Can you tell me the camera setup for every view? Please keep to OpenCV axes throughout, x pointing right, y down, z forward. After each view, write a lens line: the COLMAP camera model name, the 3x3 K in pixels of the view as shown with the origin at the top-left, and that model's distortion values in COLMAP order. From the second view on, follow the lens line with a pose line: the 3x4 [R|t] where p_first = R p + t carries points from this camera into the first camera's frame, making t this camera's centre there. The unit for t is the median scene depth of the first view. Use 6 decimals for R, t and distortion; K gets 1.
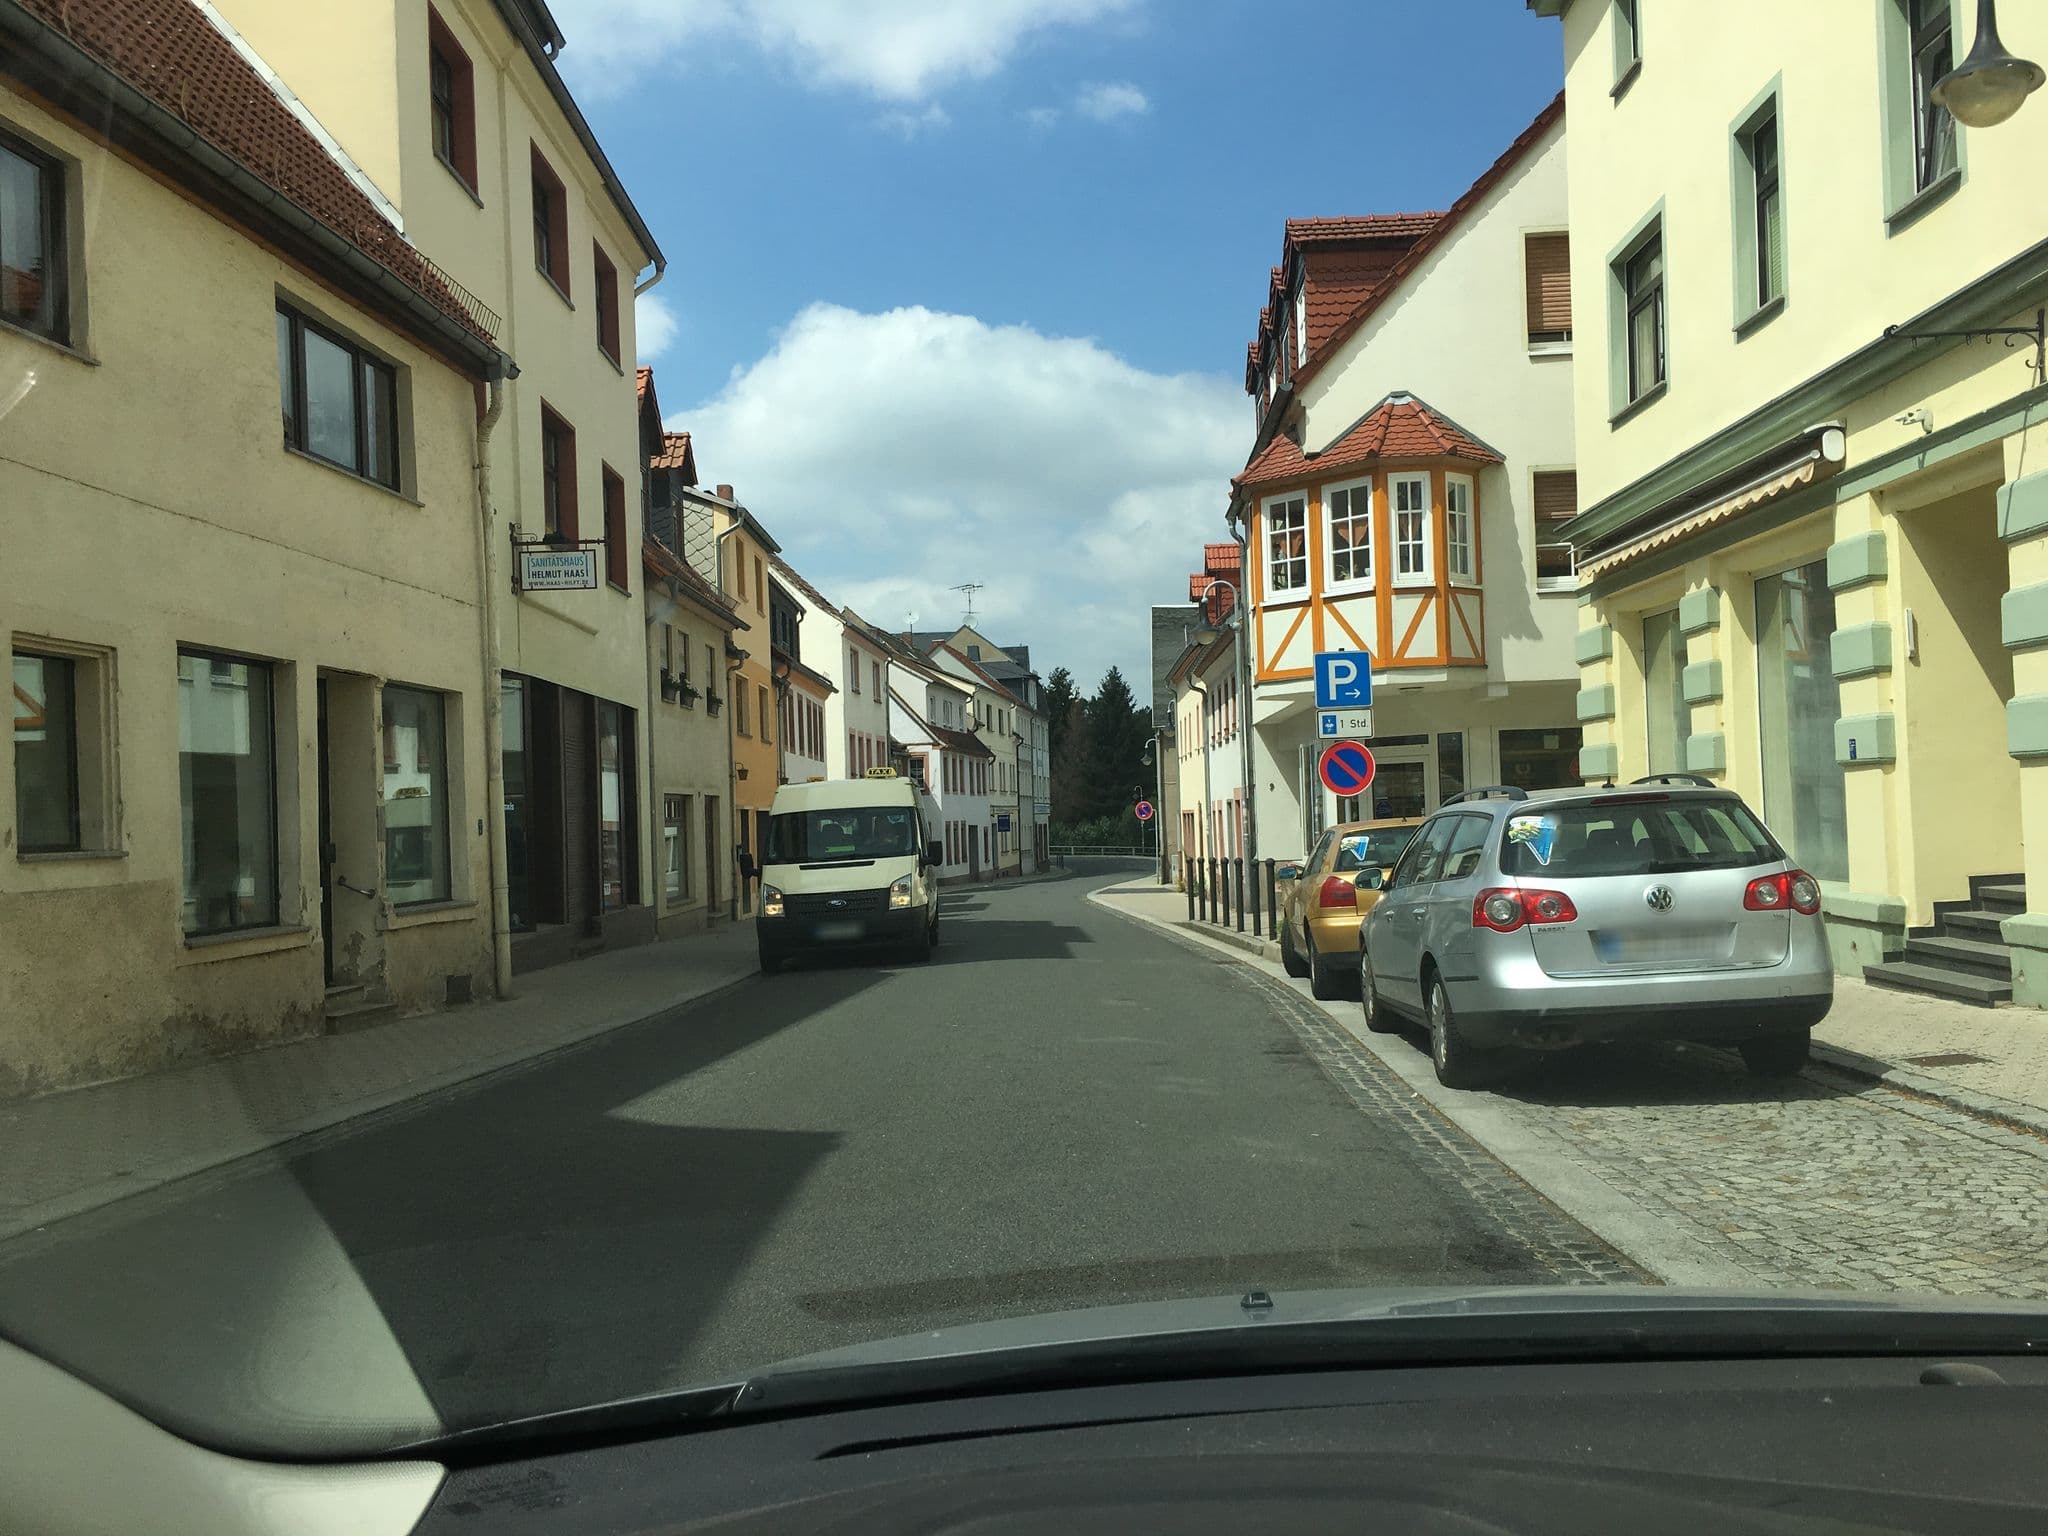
lens RADIAL K [[1776.9, 0, 1014.8], [0, 1776.9, 805.3], [0, 0, 1]] dist [0.453244, 0.000756]
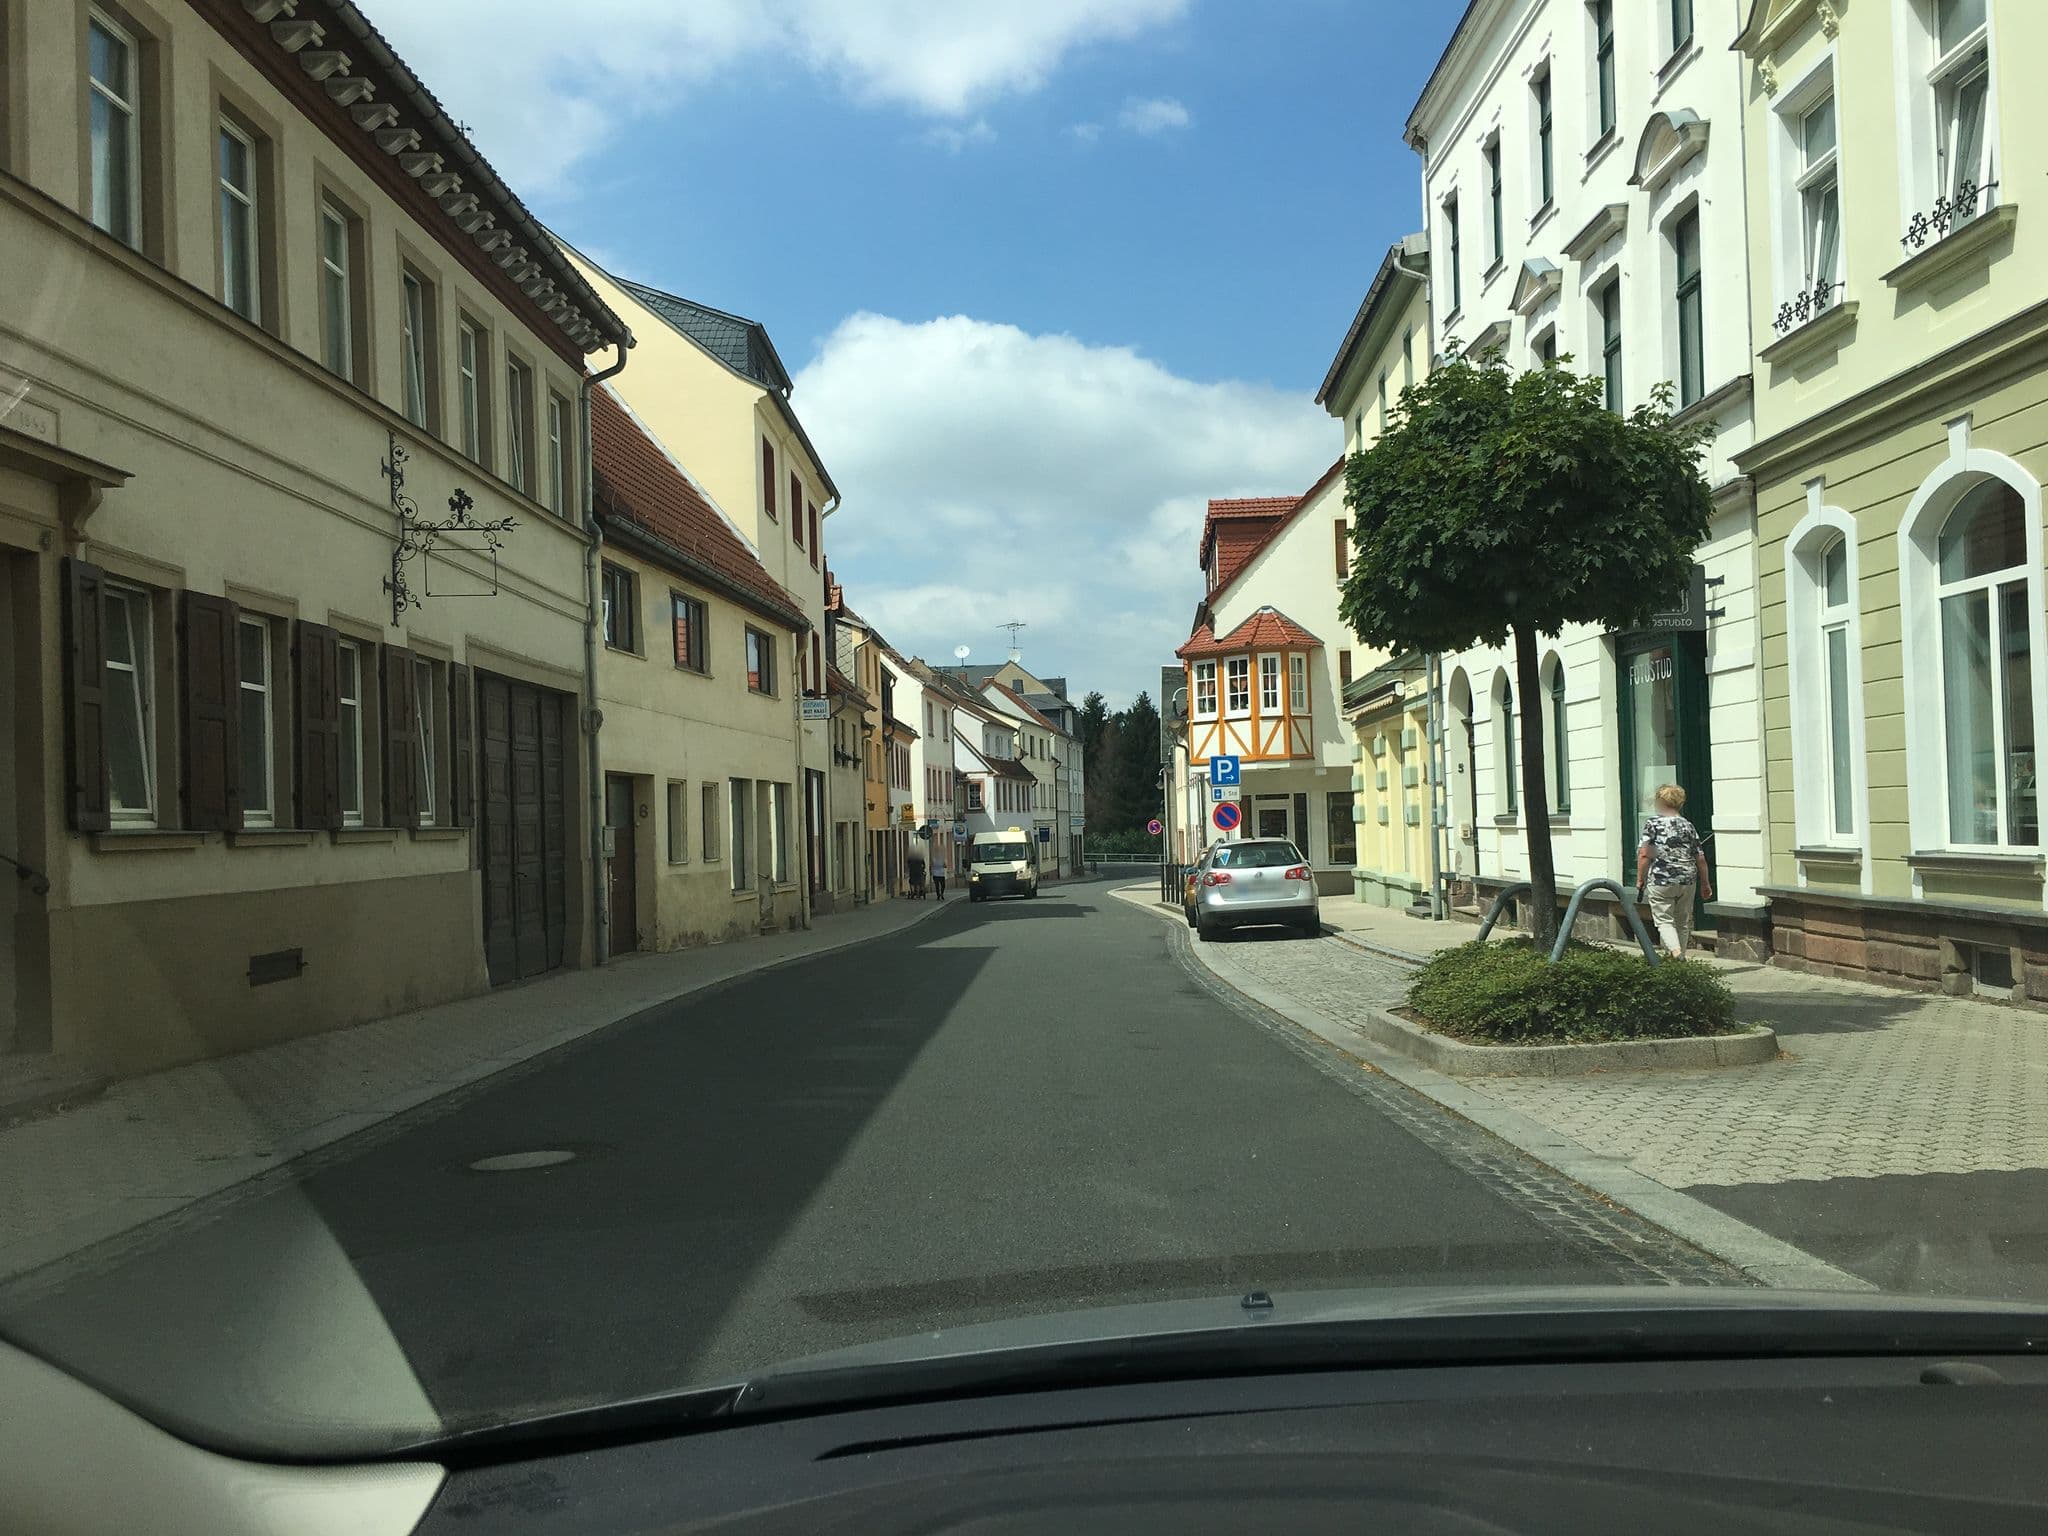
lens RADIAL K [[1776.9, 0, 1014.8], [0, 1776.9, 805.3], [0, 0, 1]] dist [0.453244, 0.000756]
pose [[0.999751, 0.003189, -0.022079, 0.000929], [-0.003269, 0.999988, -0.003577, -0.014577], [0.022068, 0.003648, 0.999750, -0.517431]]
